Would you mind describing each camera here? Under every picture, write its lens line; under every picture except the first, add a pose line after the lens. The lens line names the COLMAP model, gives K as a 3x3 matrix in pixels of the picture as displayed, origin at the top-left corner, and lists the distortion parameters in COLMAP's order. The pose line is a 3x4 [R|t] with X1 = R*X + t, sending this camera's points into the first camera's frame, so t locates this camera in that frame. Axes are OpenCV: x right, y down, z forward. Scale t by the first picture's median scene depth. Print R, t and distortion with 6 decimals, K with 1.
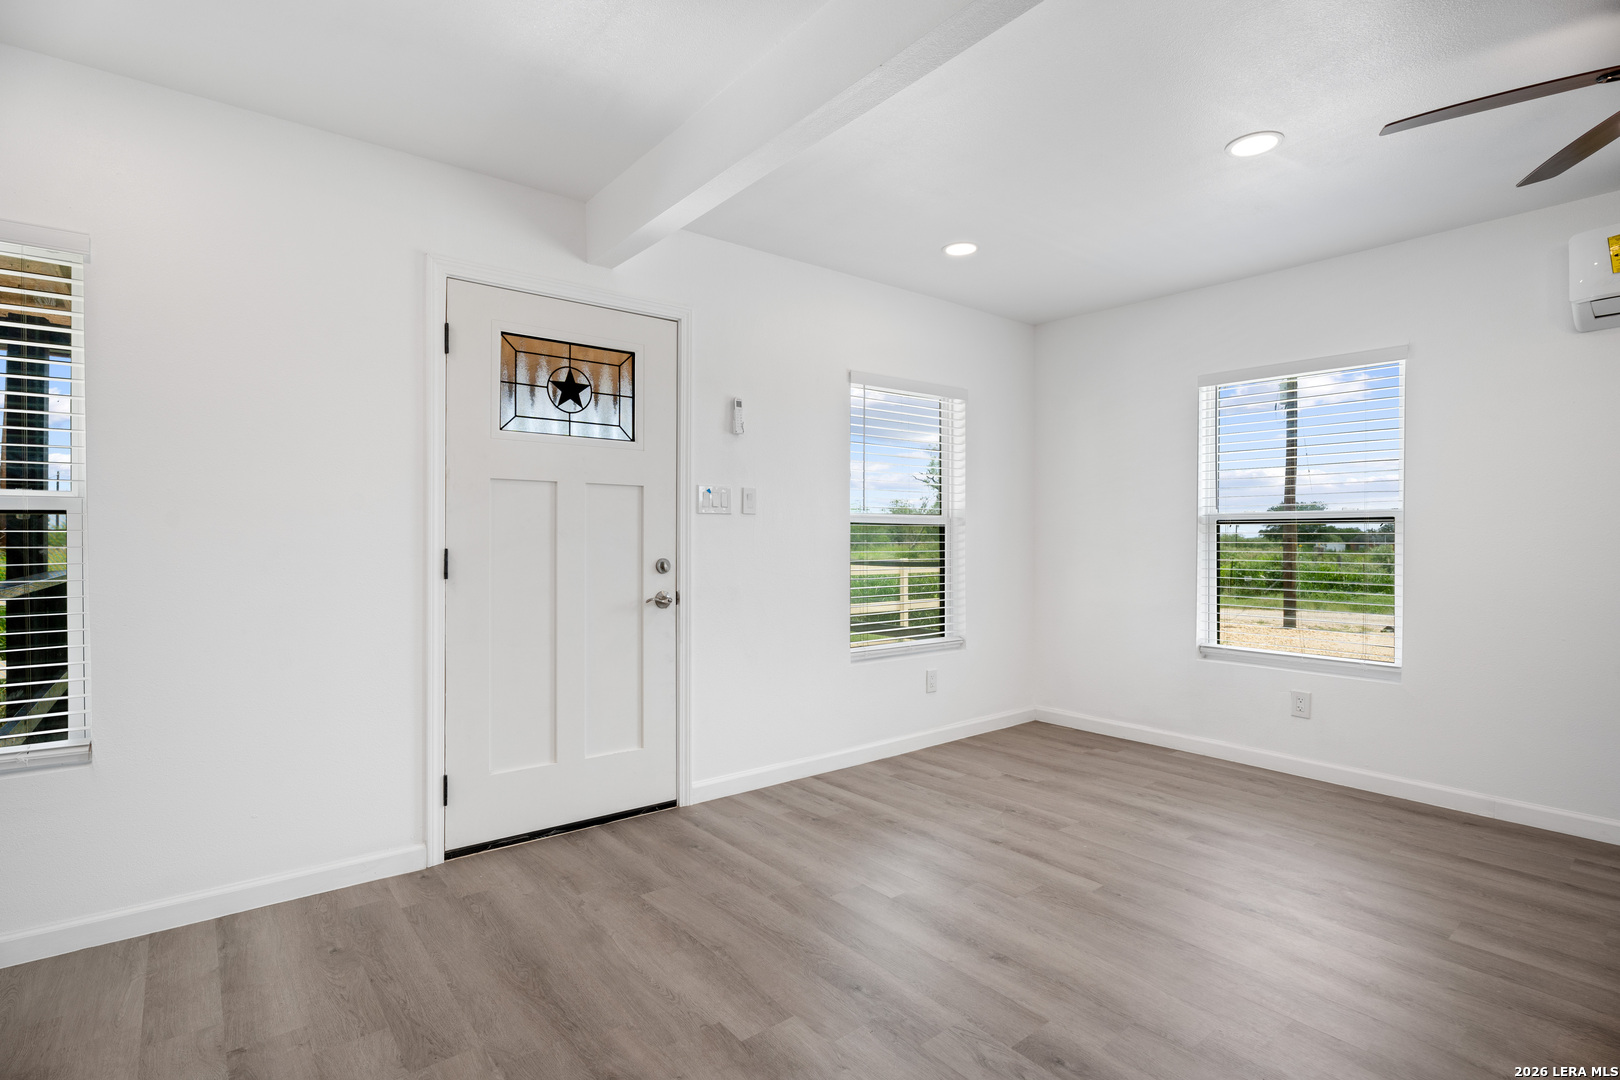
lens RADIAL K [[784.2, 0, 819.2], [0, 784.2, 533.5], [0, 0, 1]] dist [-0.011581, 0.000277]
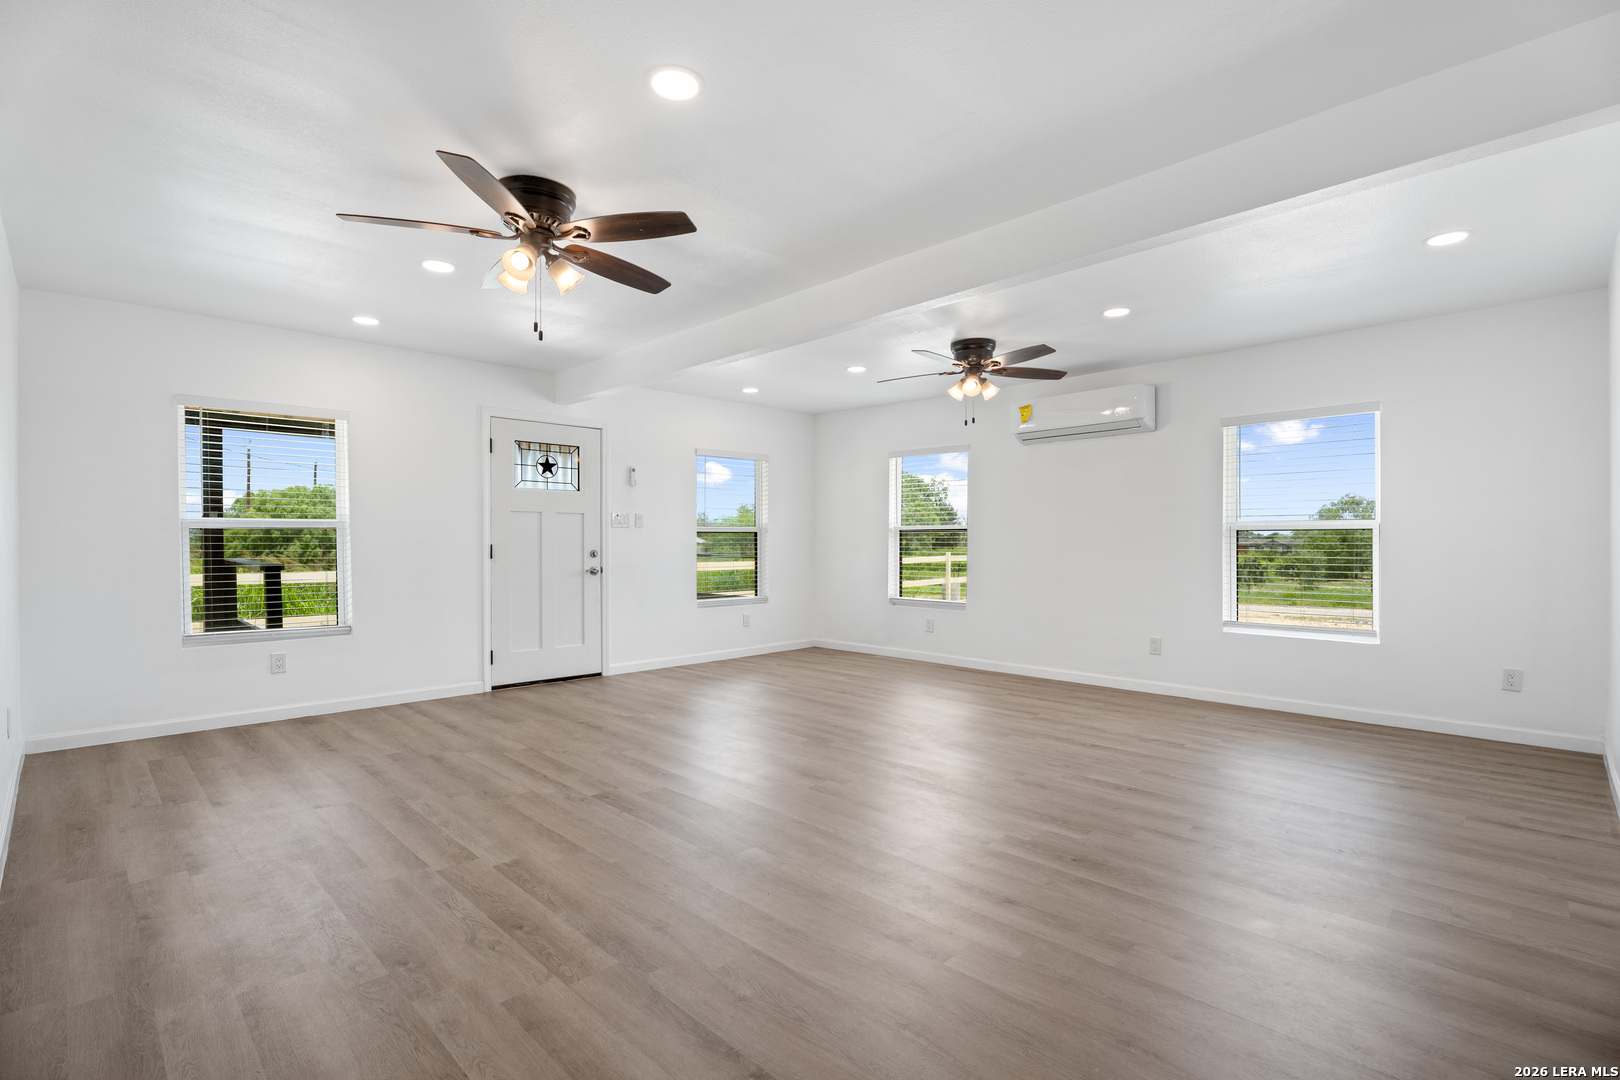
lens RADIAL K [[755.5, 0, 808.4], [0, 755.5, 539.3], [0, 0, 1]] dist [-0.003608, 0.000687]
pose [[0.995025, -0.003104, 0.099577, 0.145325], [0.002886, 0.999993, 0.002334, 0.001997], [-0.099584, -0.002036, 0.995027, -0.924909]]
